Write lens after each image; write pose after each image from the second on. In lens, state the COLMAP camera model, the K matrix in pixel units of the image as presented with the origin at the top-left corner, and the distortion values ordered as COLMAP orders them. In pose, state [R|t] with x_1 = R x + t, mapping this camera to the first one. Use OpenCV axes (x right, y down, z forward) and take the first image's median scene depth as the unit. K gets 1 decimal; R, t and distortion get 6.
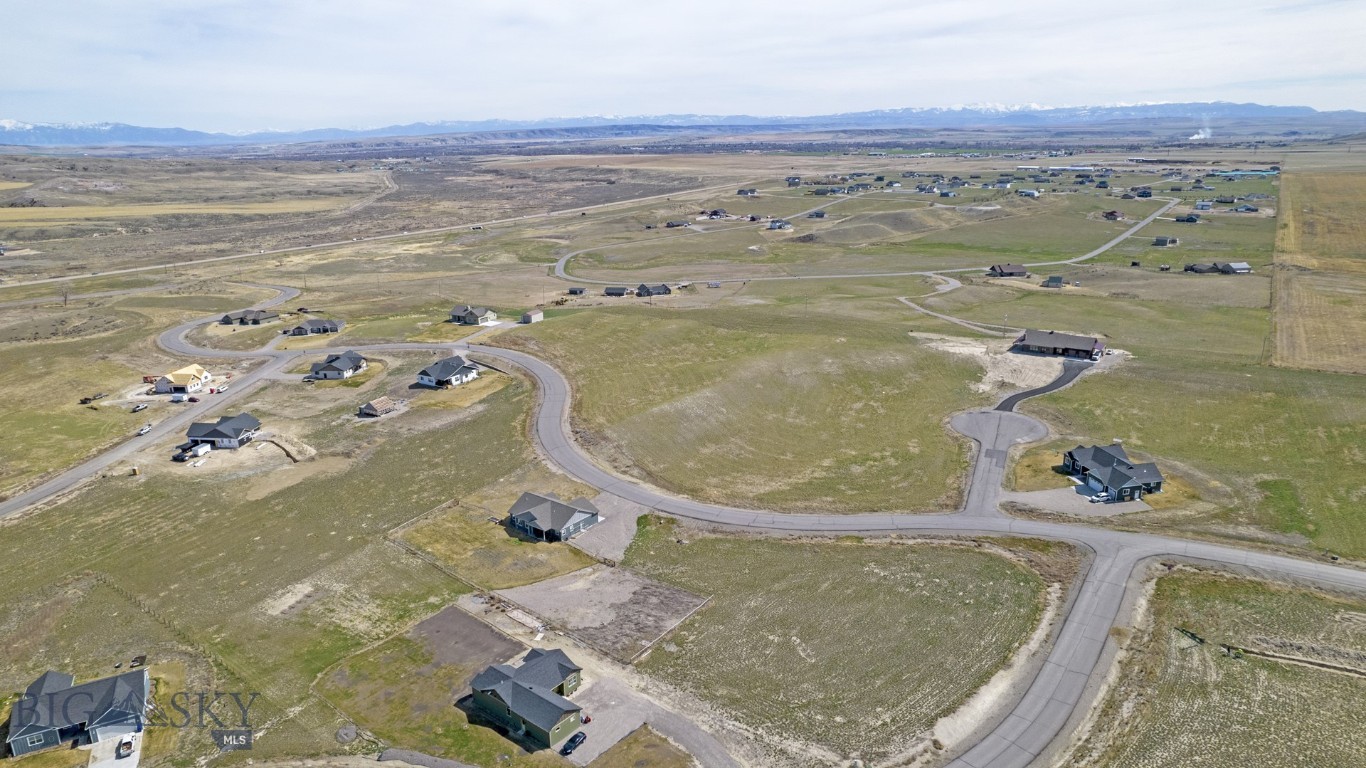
lens RADIAL K [[869.5, 0, 683.0], [0, 869.5, 384.0], [0, 0, 1]] dist [-0.071822, 0.061269]
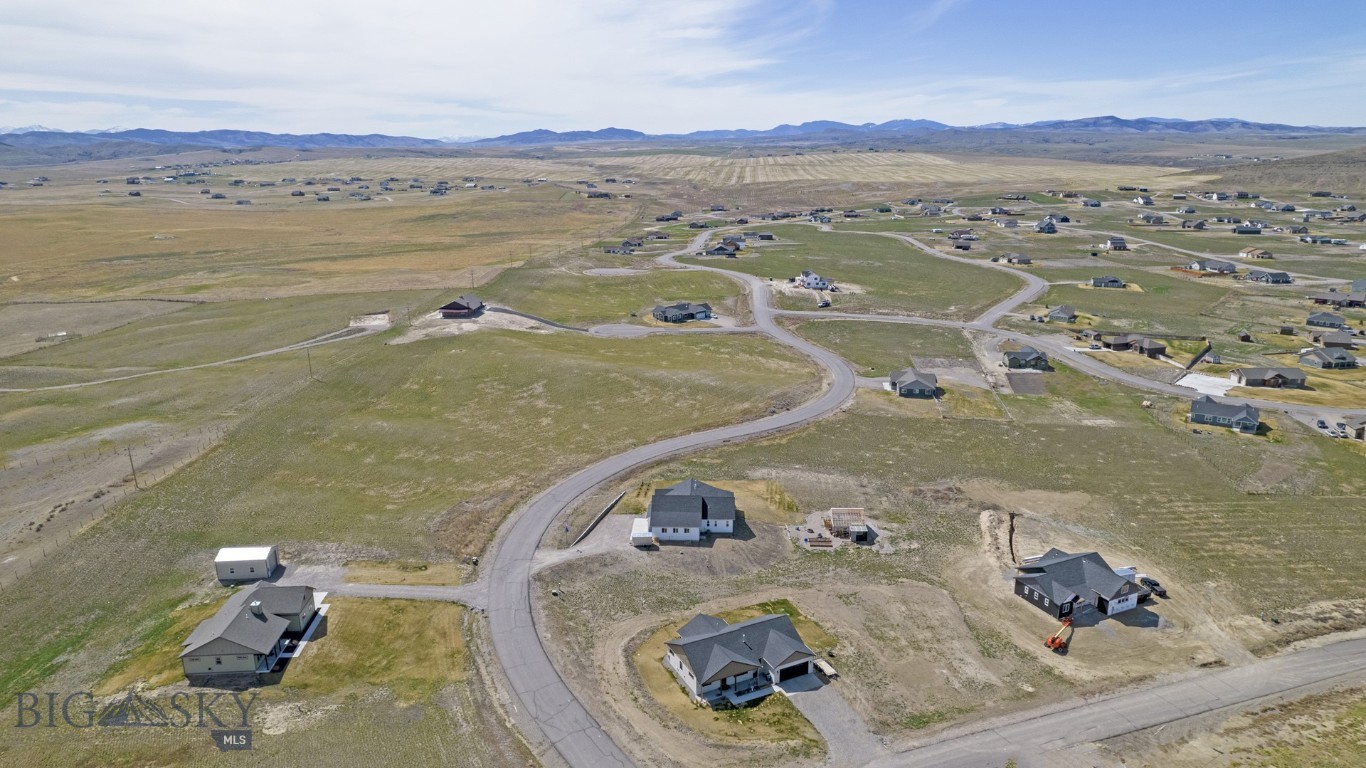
lens RADIAL K [[874.0, 0, 683.7], [0, 874.0, 370.9], [0, 0, 1]] dist [-0.077158, 0.070048]
pose [[-0.503722, -0.190981, 0.842491, -0.629677], [0.261647, 0.895719, 0.359484, -0.261166], [-0.823289, 0.401515, -0.401224, 1.013660]]
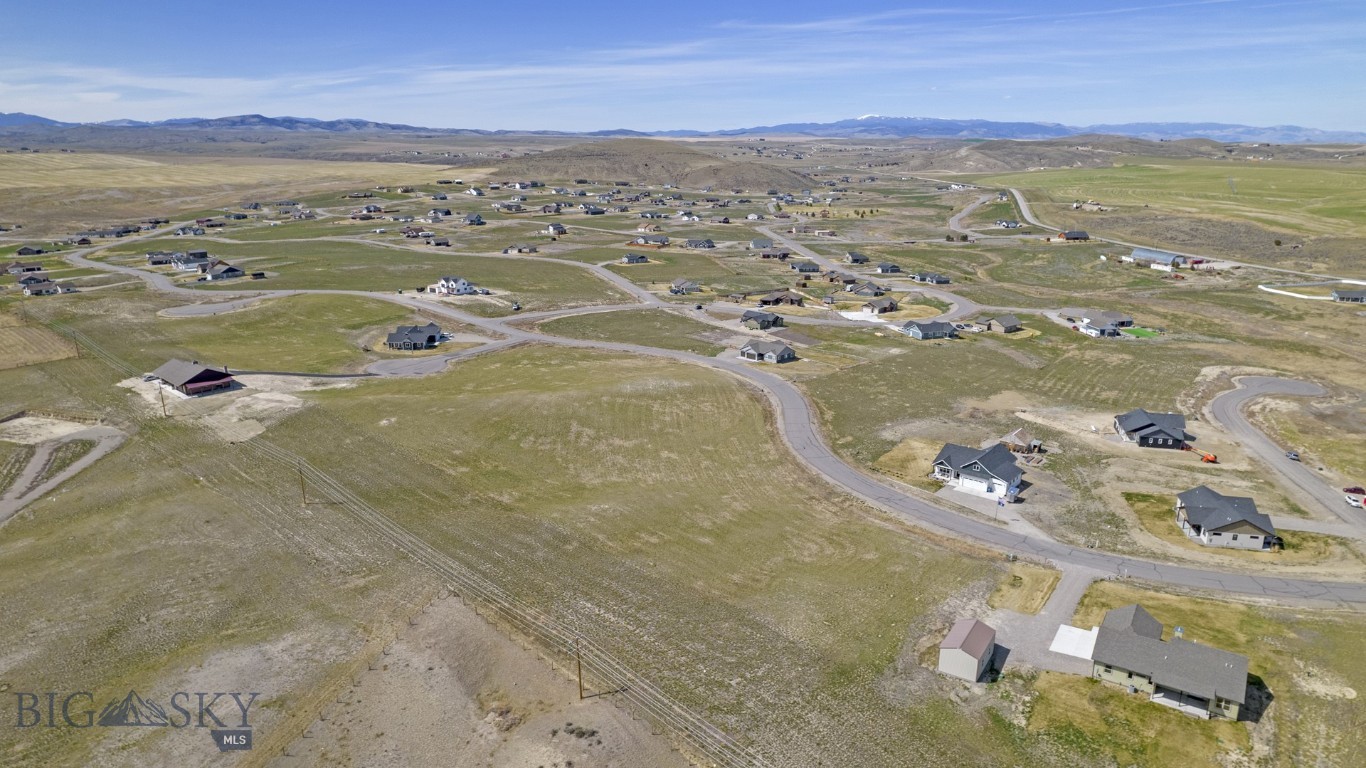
lens RADIAL K [[869.5, 0, 683.0], [0, 869.5, 384.0], [0, 0, 1]] dist [-0.071822, 0.061269]
pose [[-0.990410, -0.018190, 0.136960, -0.117082], [0.056888, 0.849677, 0.524226, -0.354862], [-0.125908, 0.526990, -0.840493, 1.302377]]
